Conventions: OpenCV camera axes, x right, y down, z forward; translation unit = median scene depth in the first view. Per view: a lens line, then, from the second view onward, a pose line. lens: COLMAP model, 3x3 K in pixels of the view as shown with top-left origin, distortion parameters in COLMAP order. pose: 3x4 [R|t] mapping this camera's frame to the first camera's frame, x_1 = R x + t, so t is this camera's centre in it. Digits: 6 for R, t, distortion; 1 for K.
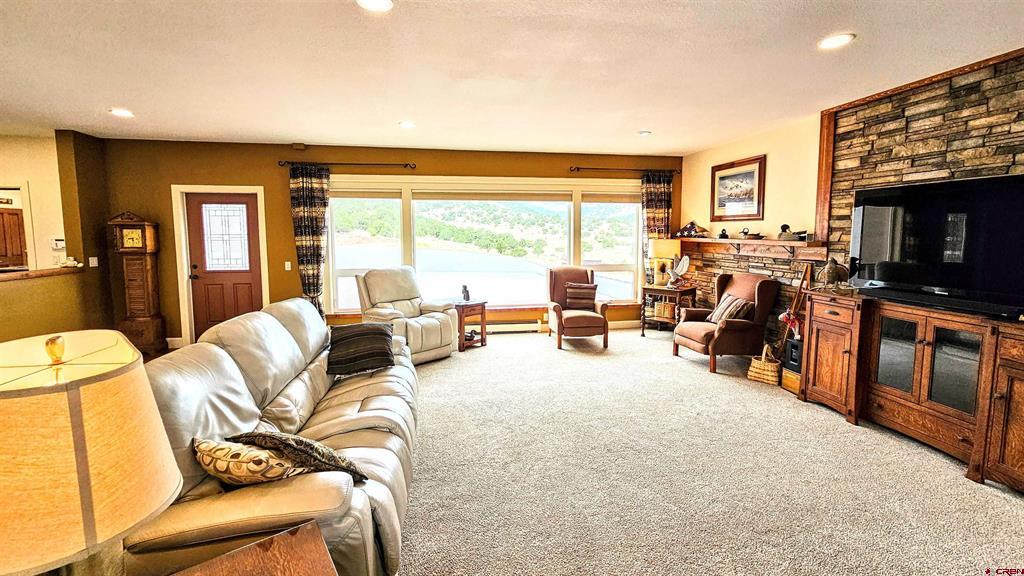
lens RADIAL K [[418.1, 0, 505.4], [0, 418.1, 266.5], [0, 0, 1]] dist [-0.003554, 0.002146]
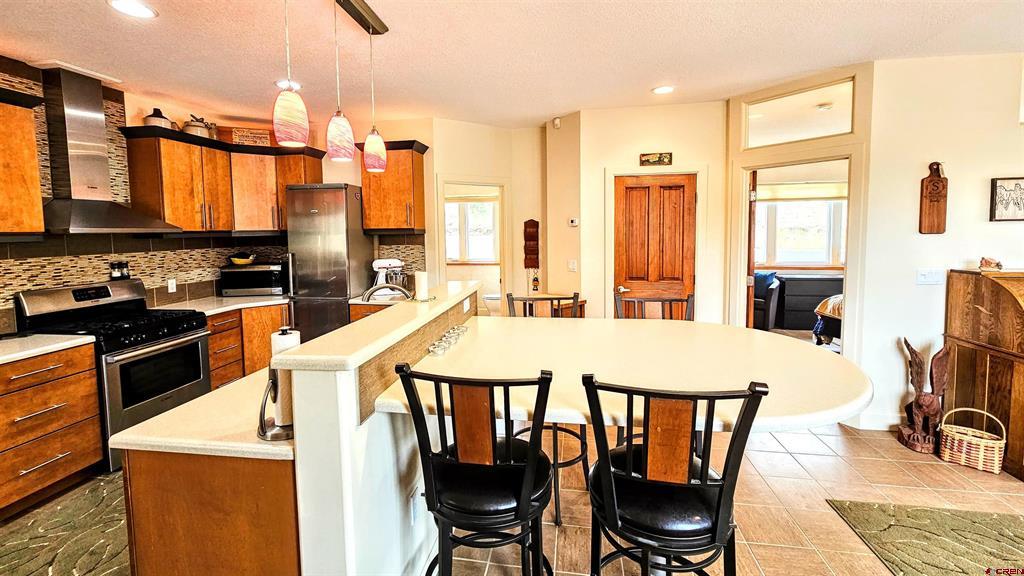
lens RADIAL K [[418.1, 0, 509.8], [0, 418.1, 256.9], [0, 0, 1]] dist [-0.003554, 0.002146]
pose [[-0.324540, 0.071515, -0.943165, -1.675866], [-0.062655, 0.993322, 0.096878, -0.200050], [0.943795, 0.090535, -0.317892, 2.367284]]
